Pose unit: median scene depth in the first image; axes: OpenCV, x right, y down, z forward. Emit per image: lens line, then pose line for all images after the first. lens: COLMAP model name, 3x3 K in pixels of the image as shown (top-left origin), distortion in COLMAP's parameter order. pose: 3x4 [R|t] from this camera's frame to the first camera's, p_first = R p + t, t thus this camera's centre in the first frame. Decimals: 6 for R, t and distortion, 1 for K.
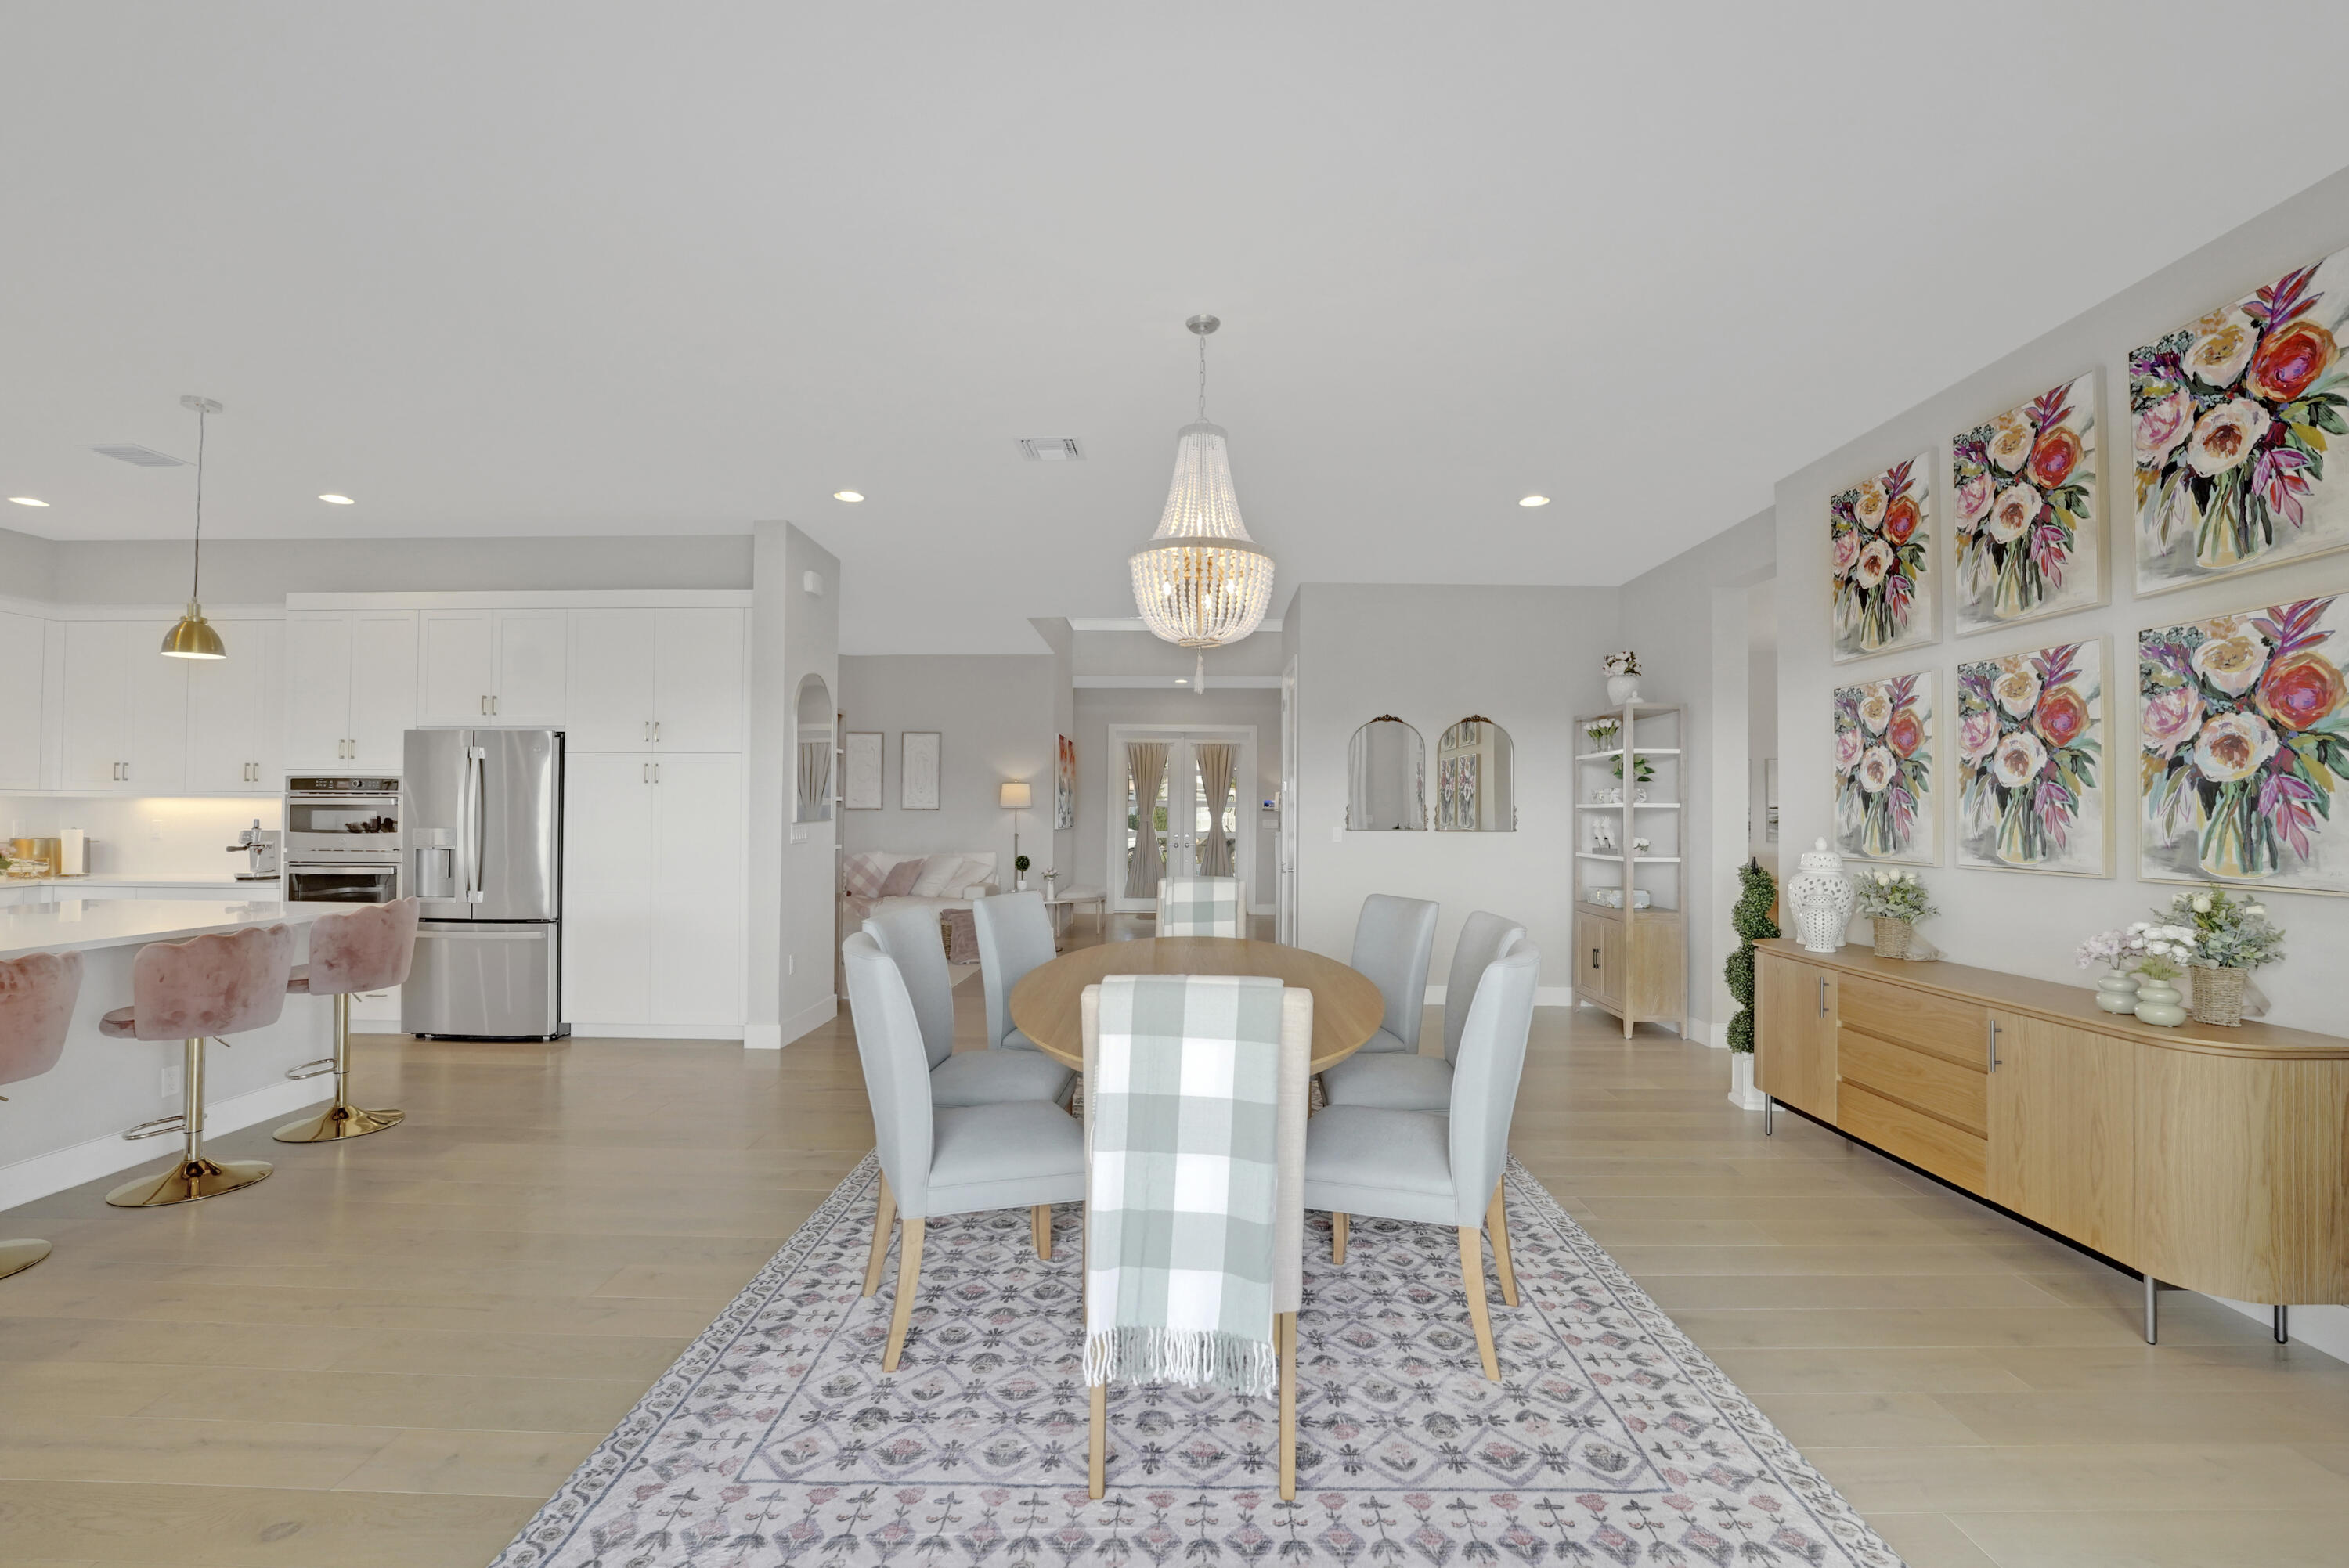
lens RADIAL K [[989.6, 0, 1163.1], [0, 989.6, 790.4], [0, 0, 1]] dist [-0.033248, 0.005233]
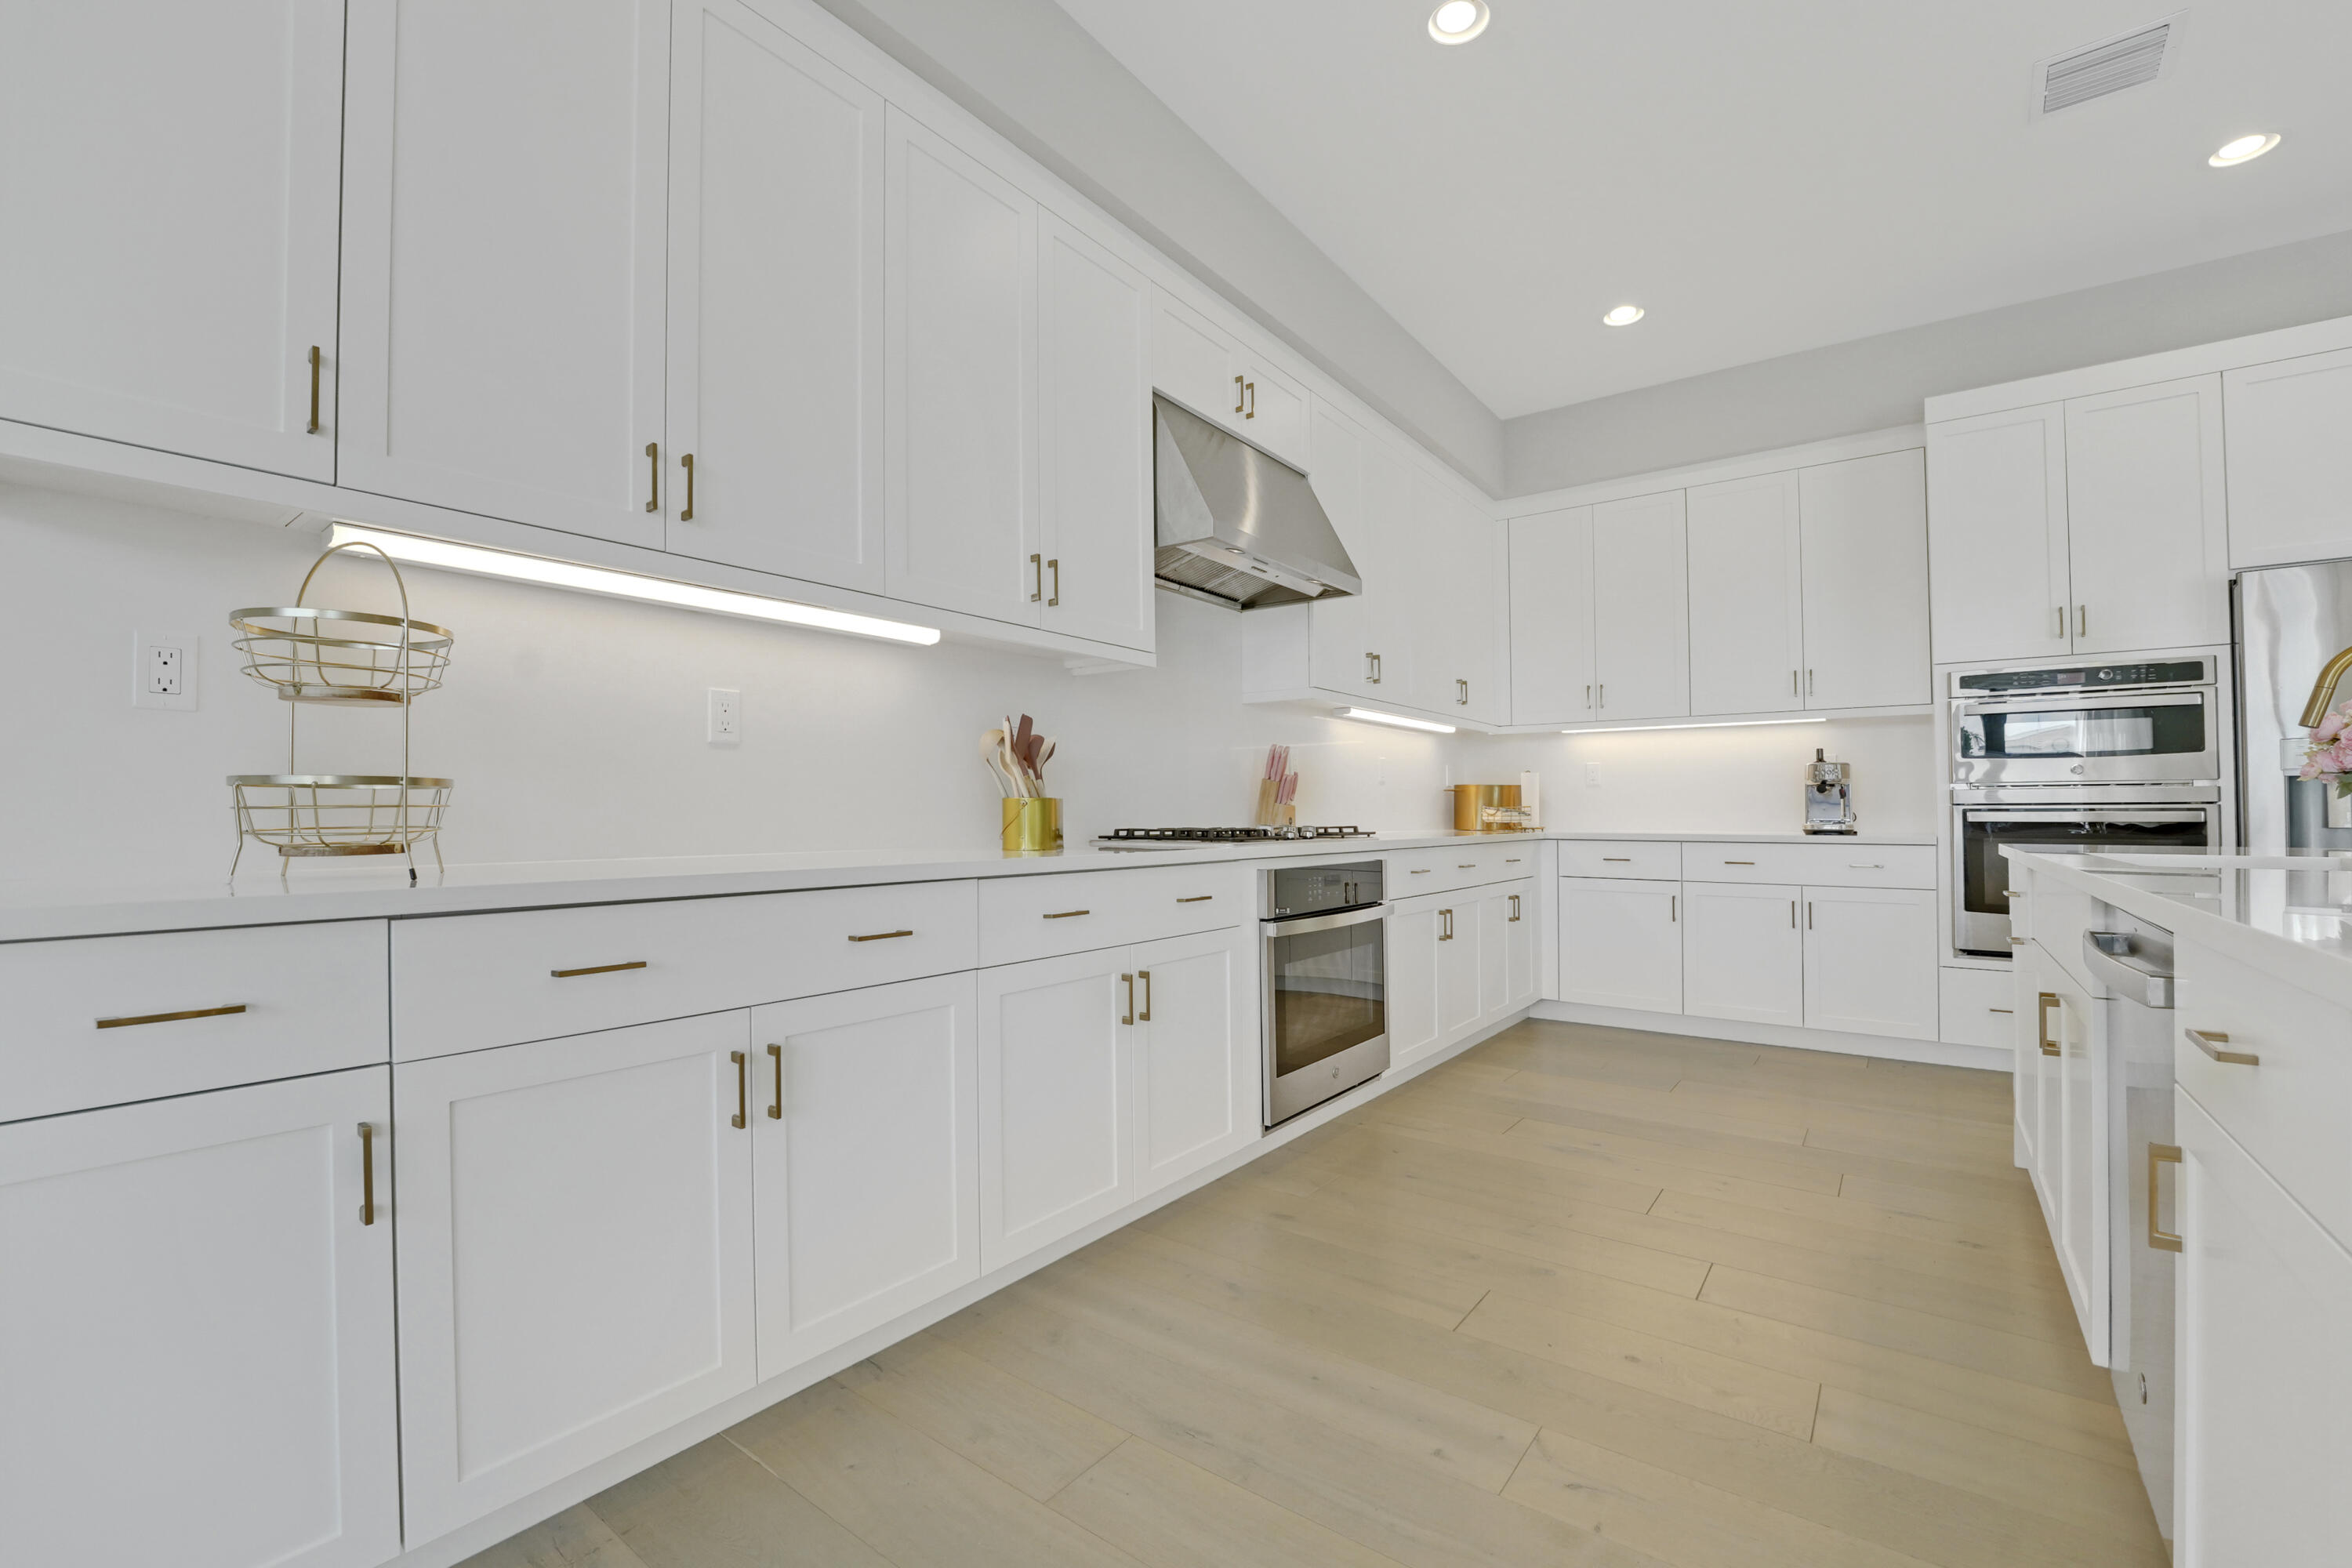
lens RADIAL K [[991.0, 0, 1166.5], [0, 991.0, 786.9], [0, 0, 1]] dist [-0.033248, 0.005233]
pose [[0.805777, -0.019731, -0.591890, -1.379037], [0.016666, 0.999804, -0.010641, 0.087177], [0.591984, -0.001291, 0.805948, 0.234652]]
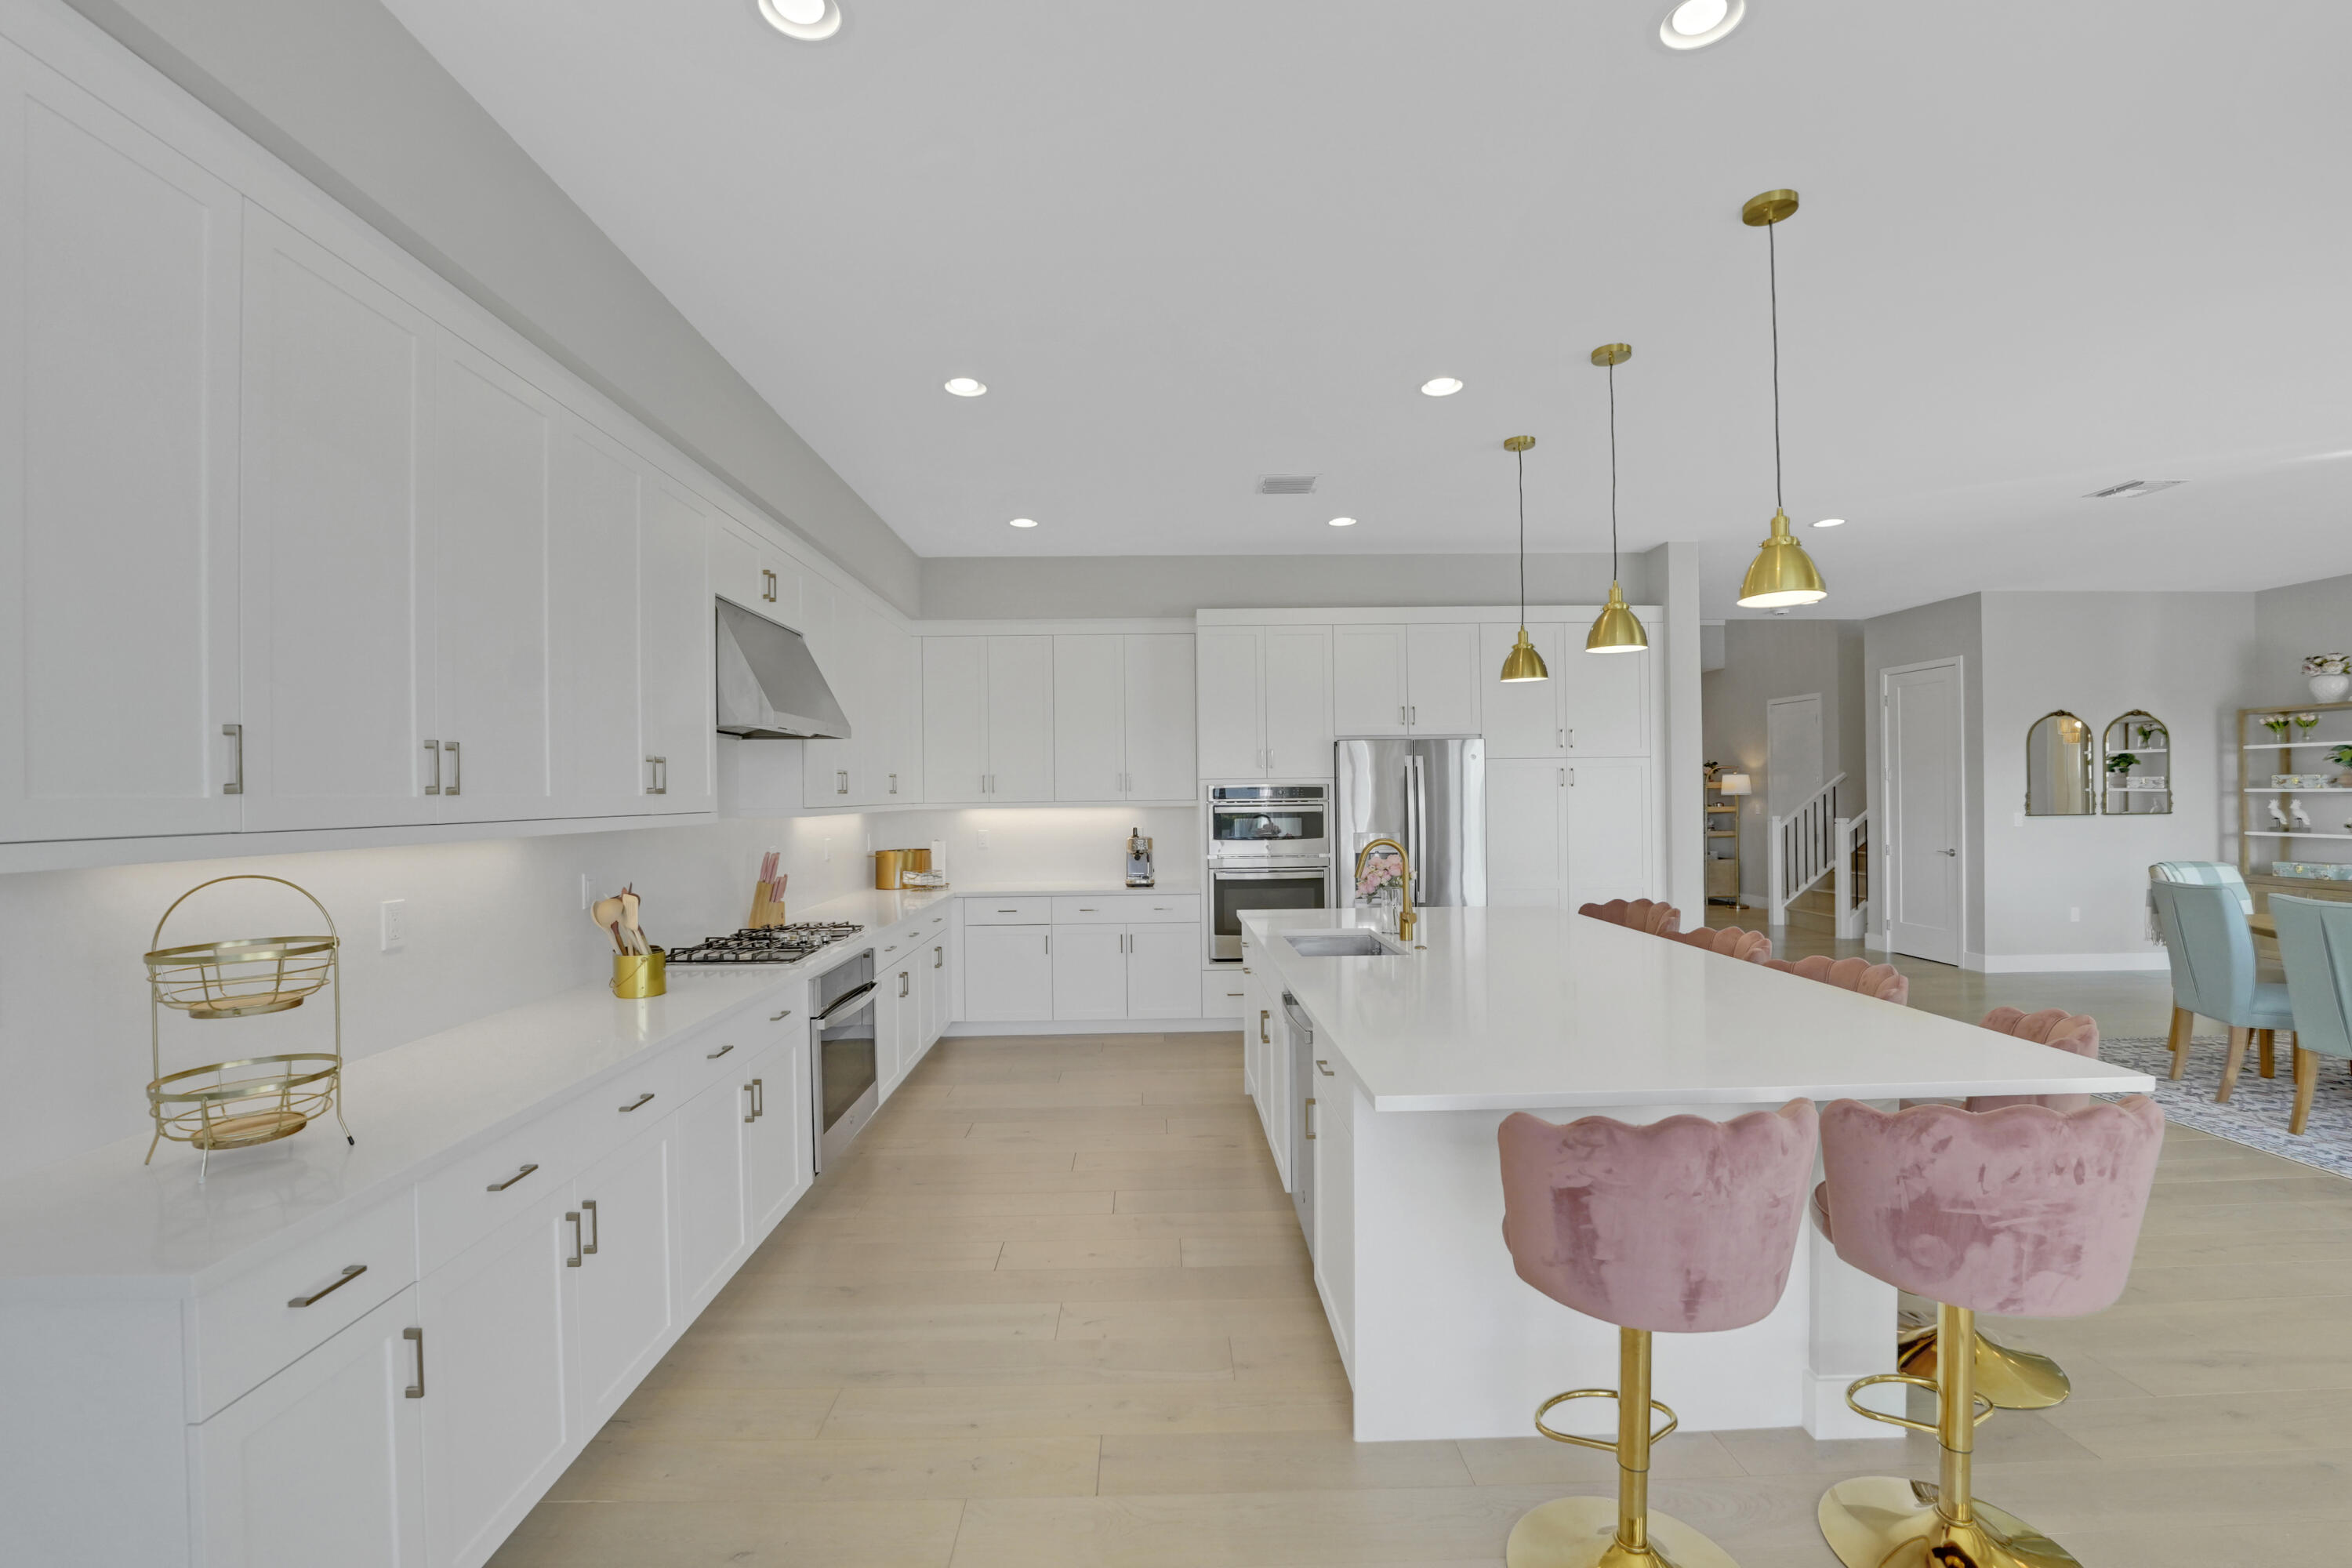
lens RADIAL K [[991.0, 0, 1163.0], [0, 991.0, 789.9], [0, 0, 1]] dist [-0.033248, 0.005233]
pose [[0.999415, -0.017851, 0.029184, -1.435522], [0.017351, 0.999700, 0.017275, -0.042975], [-0.029484, -0.016758, 0.999425, -0.076201]]
